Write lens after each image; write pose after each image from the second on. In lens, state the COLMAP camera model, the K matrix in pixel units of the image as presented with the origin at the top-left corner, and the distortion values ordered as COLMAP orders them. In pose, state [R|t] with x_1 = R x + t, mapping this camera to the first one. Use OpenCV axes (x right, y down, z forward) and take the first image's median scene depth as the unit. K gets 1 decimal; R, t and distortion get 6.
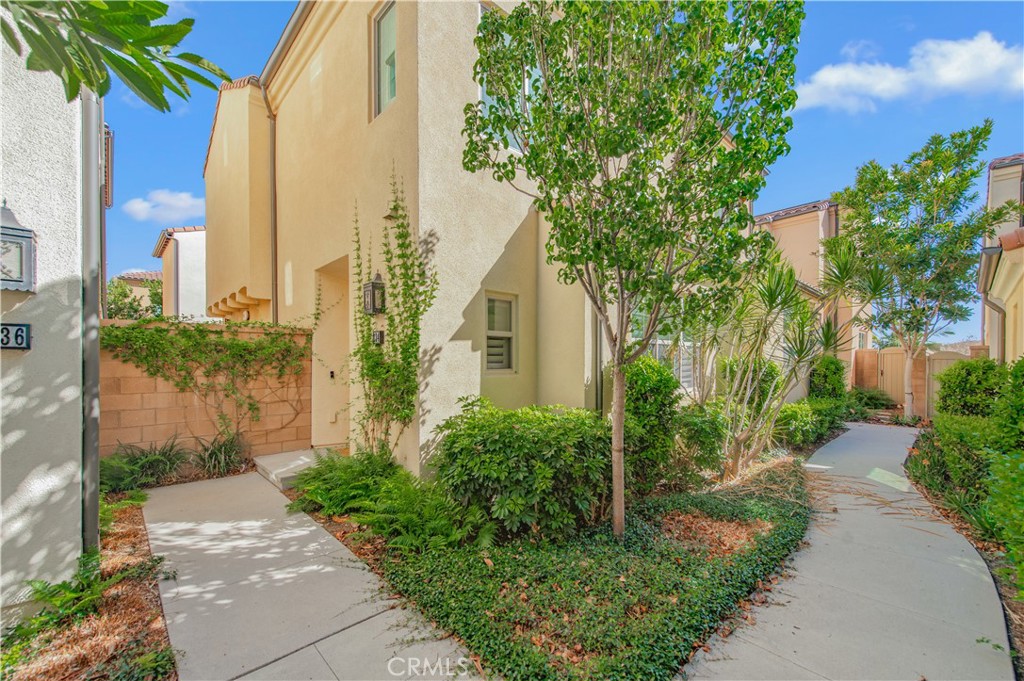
lens RADIAL K [[419.9, 0, 517.1], [0, 419.9, 360.9], [0, 0, 1]] dist [0.030189, 0.000167]
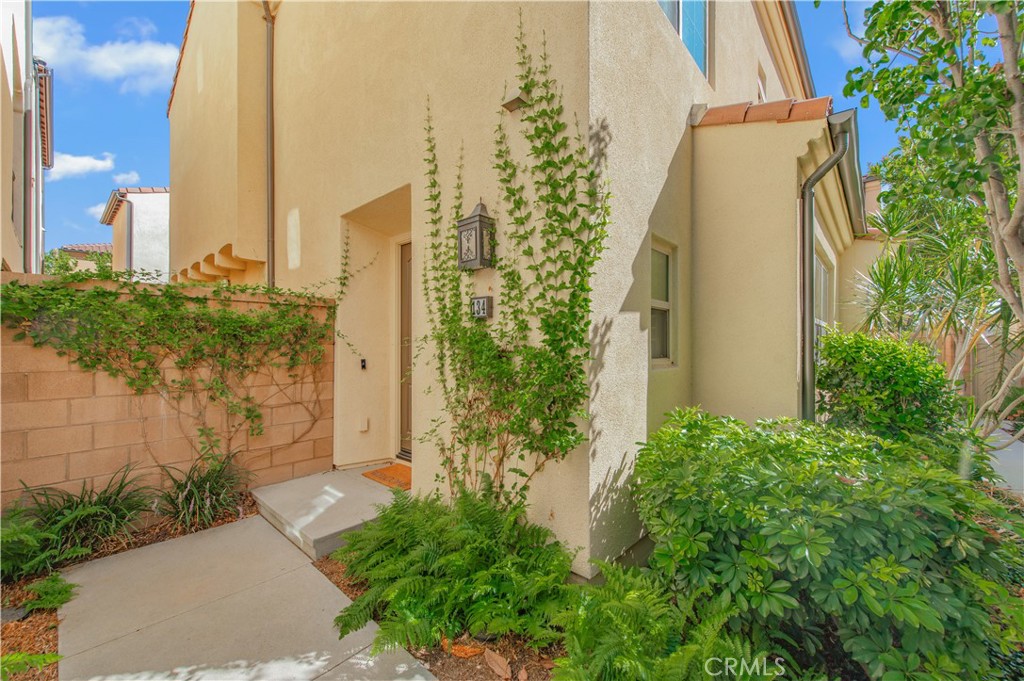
lens RADIAL K [[404.8, 0, 512.0], [0, 404.8, 340.5], [0, 0, 1]] dist [0.021259, -0.000484]
pose [[0.996925, 0.004390, 0.078242, -0.298098], [-0.003686, 0.999951, -0.009144, -0.002285], [-0.078278, 0.008828, 0.996892, 0.369122]]
